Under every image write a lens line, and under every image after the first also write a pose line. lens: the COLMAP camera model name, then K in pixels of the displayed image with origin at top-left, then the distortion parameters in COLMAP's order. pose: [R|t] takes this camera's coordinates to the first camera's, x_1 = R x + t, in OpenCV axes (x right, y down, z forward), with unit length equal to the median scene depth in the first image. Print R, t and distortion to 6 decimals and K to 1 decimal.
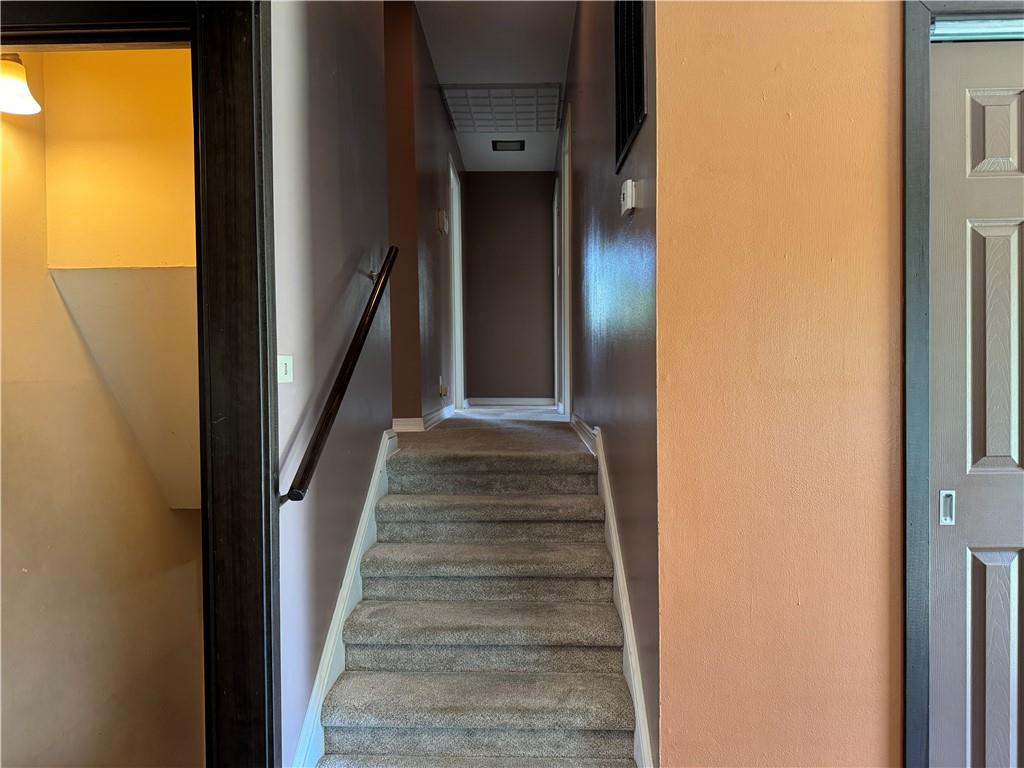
lens RADIAL K [[689.4, 0, 512.0], [0, 689.4, 384.0], [0, 0, 1]] dist [-0.000601, -0.034067]
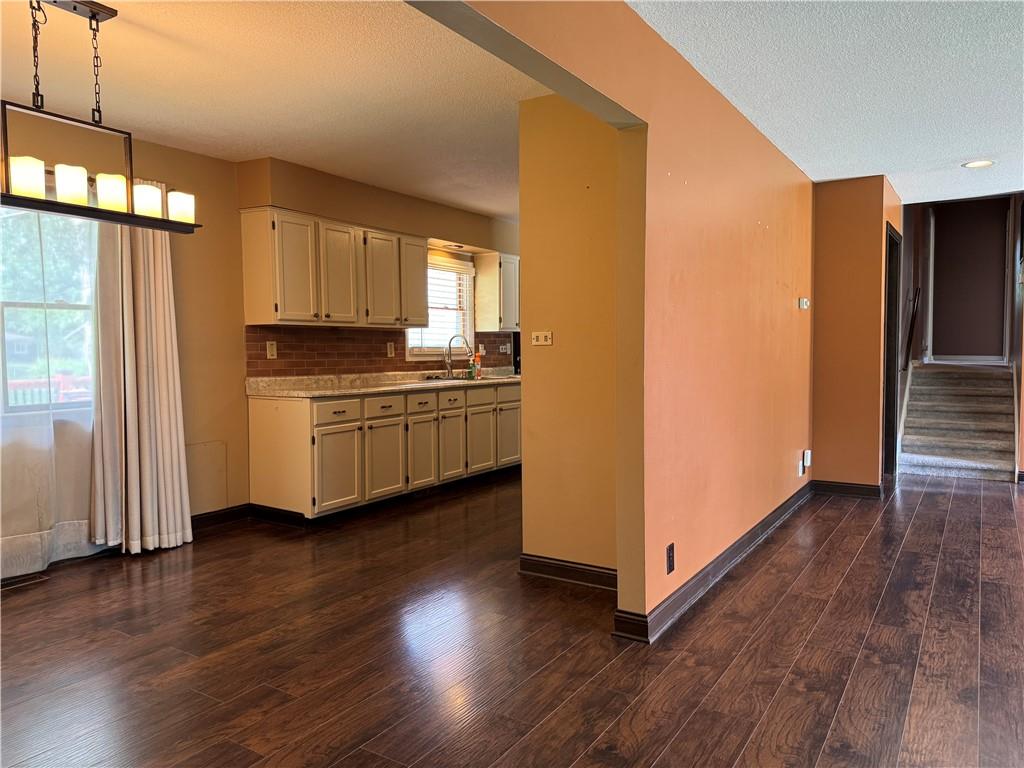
lens RADIAL K [[718.0, 0, 522.8], [0, 718.0, 386.9], [0, 0, 1]] dist [0.099842, -0.103815]
pose [[0.859206, 0.032462, -0.510599, -0.035666], [-0.007213, 0.998654, 0.051353, 0.038267], [0.511579, -0.040441, 0.858284, -2.205757]]
